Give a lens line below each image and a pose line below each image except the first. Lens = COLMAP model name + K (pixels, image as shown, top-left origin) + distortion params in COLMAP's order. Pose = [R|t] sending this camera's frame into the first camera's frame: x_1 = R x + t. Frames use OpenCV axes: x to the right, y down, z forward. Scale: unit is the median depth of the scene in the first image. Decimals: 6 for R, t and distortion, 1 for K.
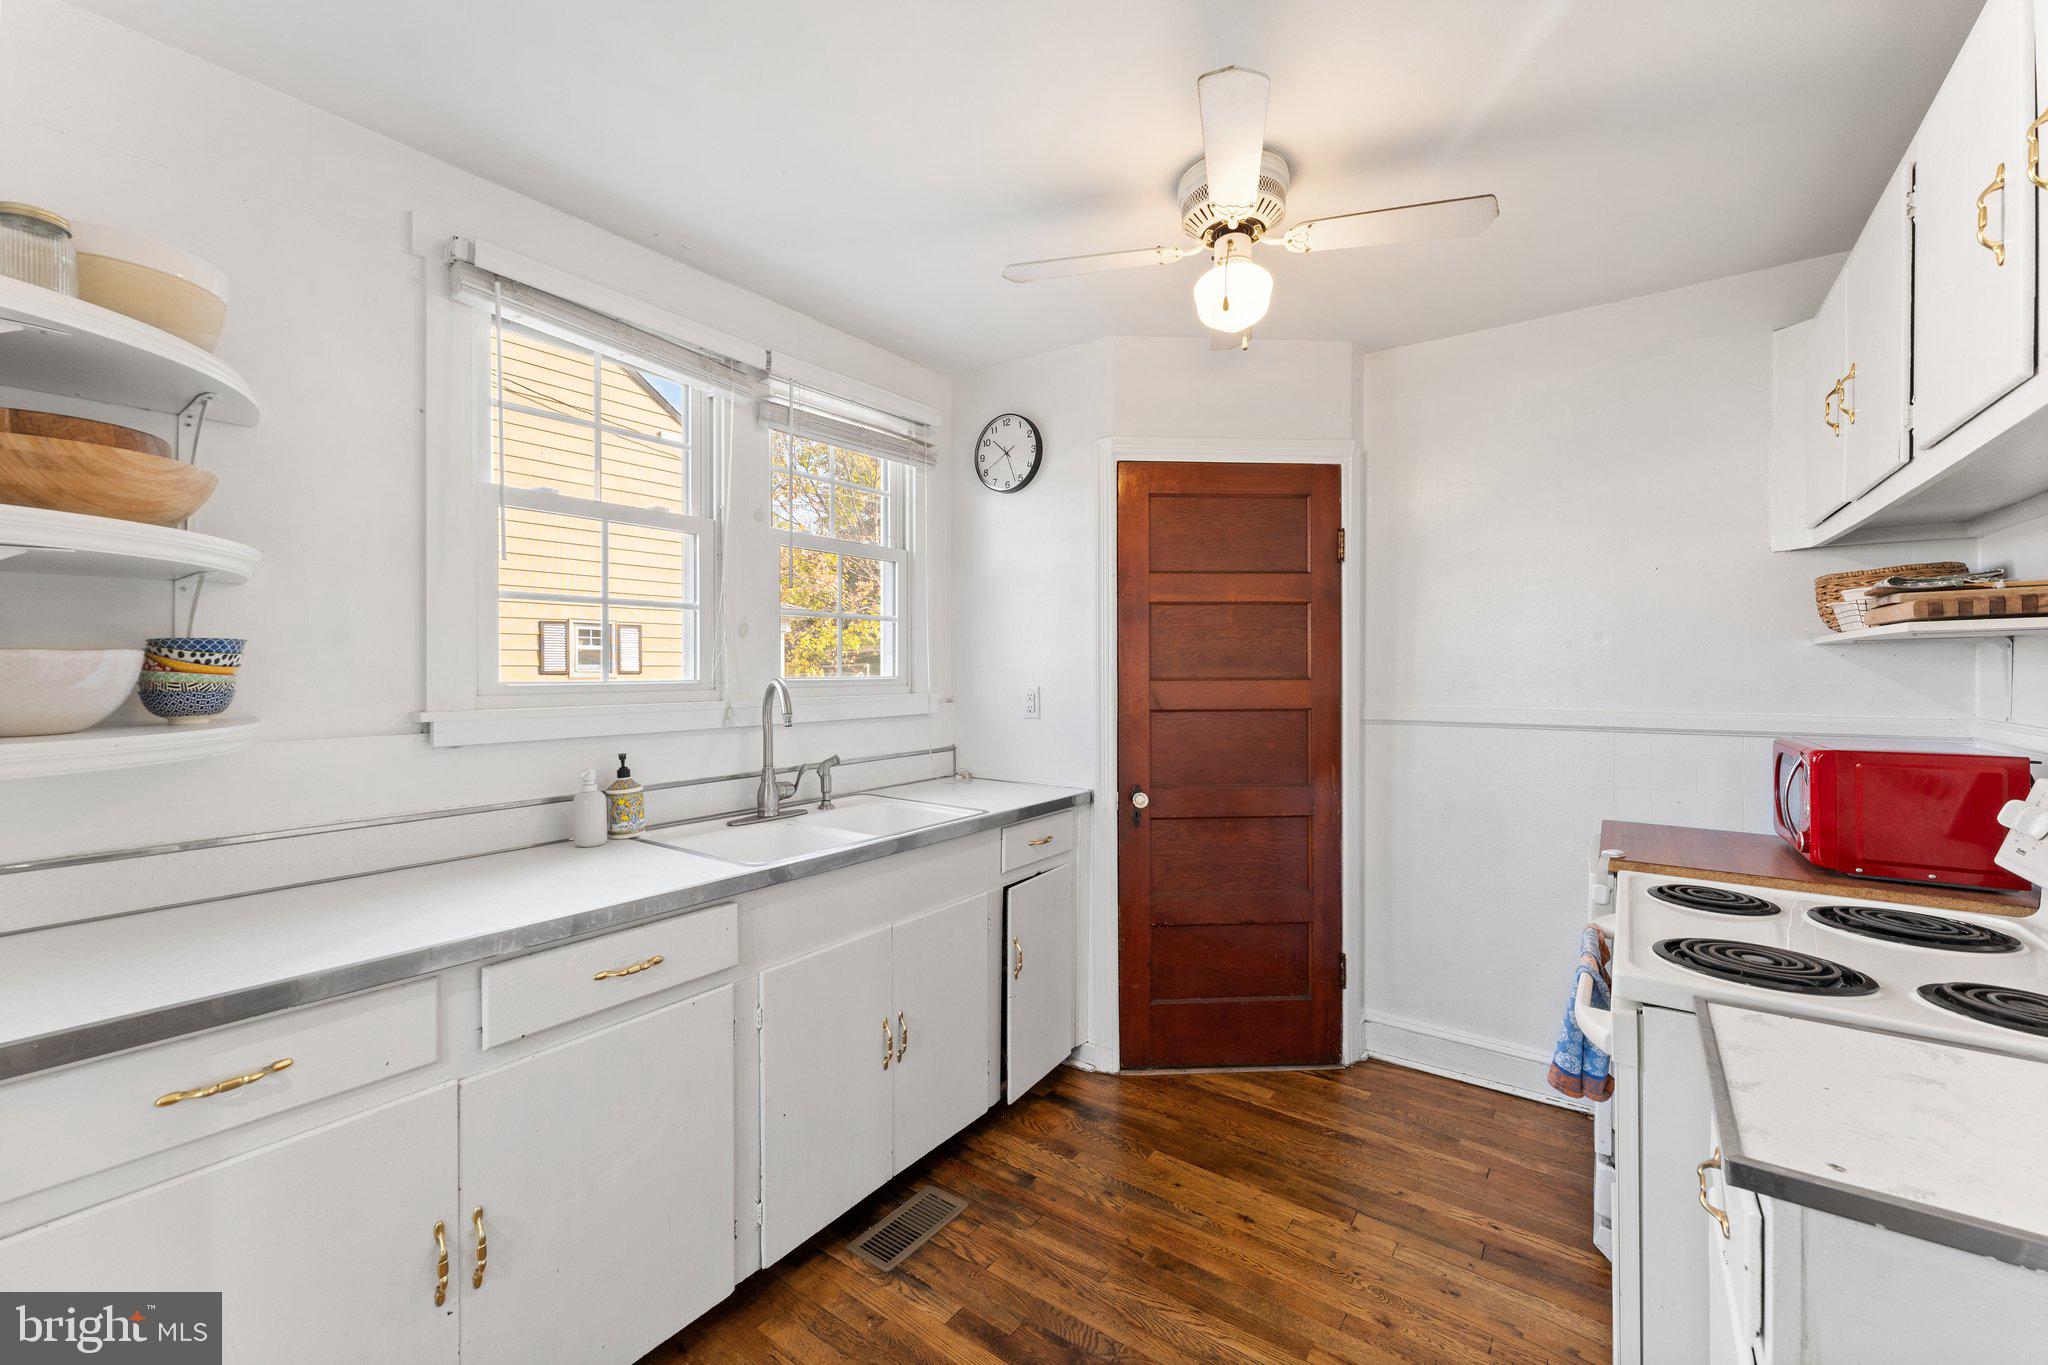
lens RADIAL K [[838.1, 0, 1019.5], [0, 838.1, 670.9], [0, 0, 1]] dist [0.001371, 0.000109]
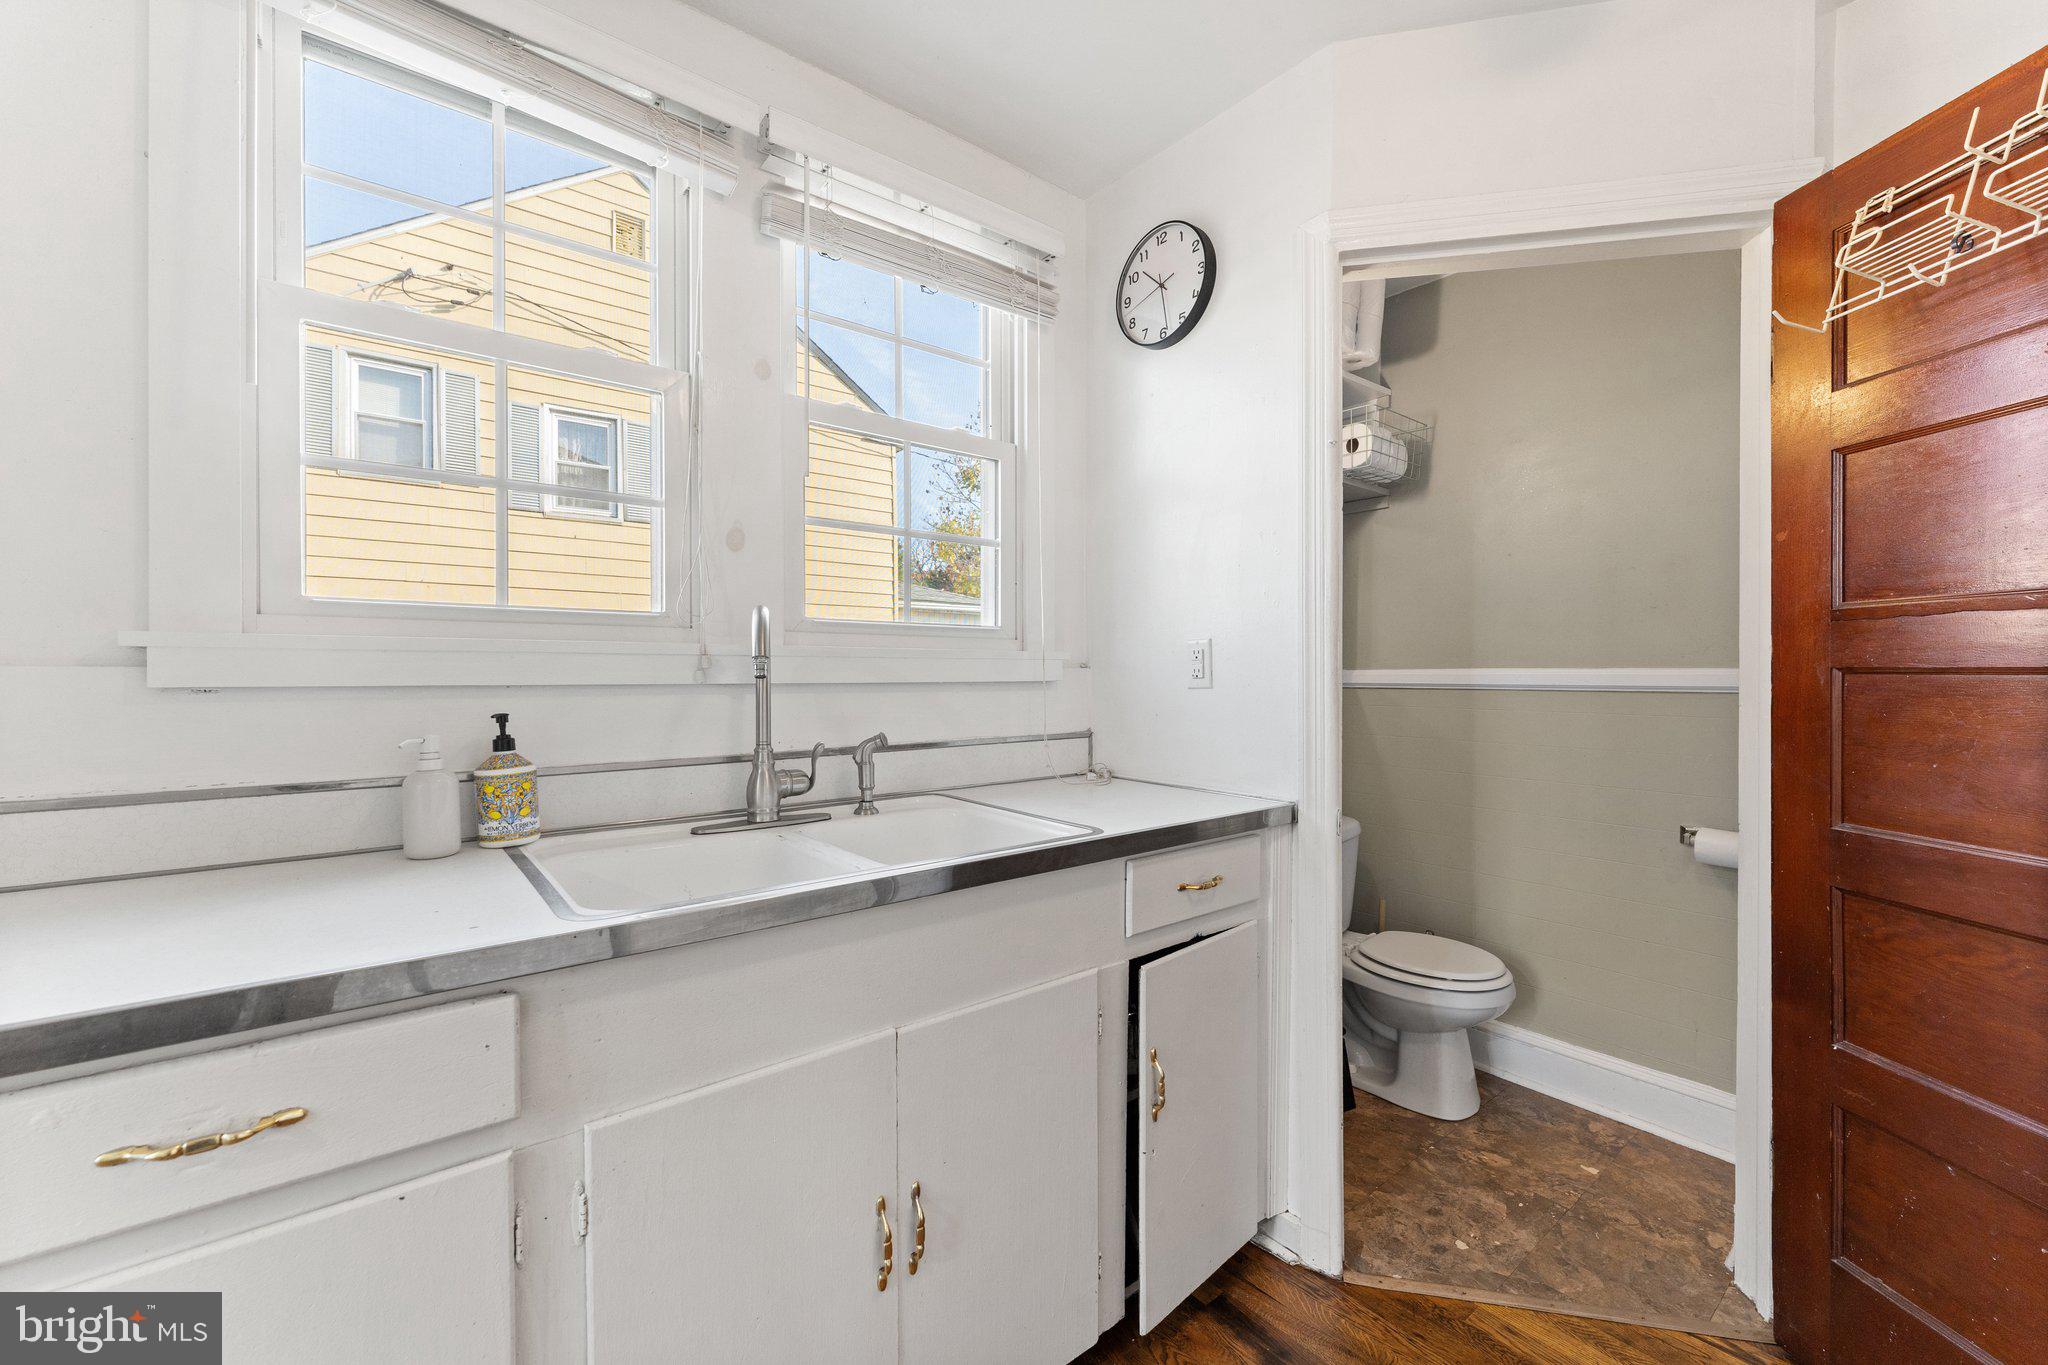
lens RADIAL K [[838.1, 0, 1019.5], [0, 838.1, 670.9], [0, 0, 1]] dist [0.001371, 0.000109]
pose [[0.964576, 0.001963, -0.263798, 0.059570], [-0.003539, 0.999979, -0.005500, 0.054657], [0.263781, 0.006239, 0.964562, 0.391687]]
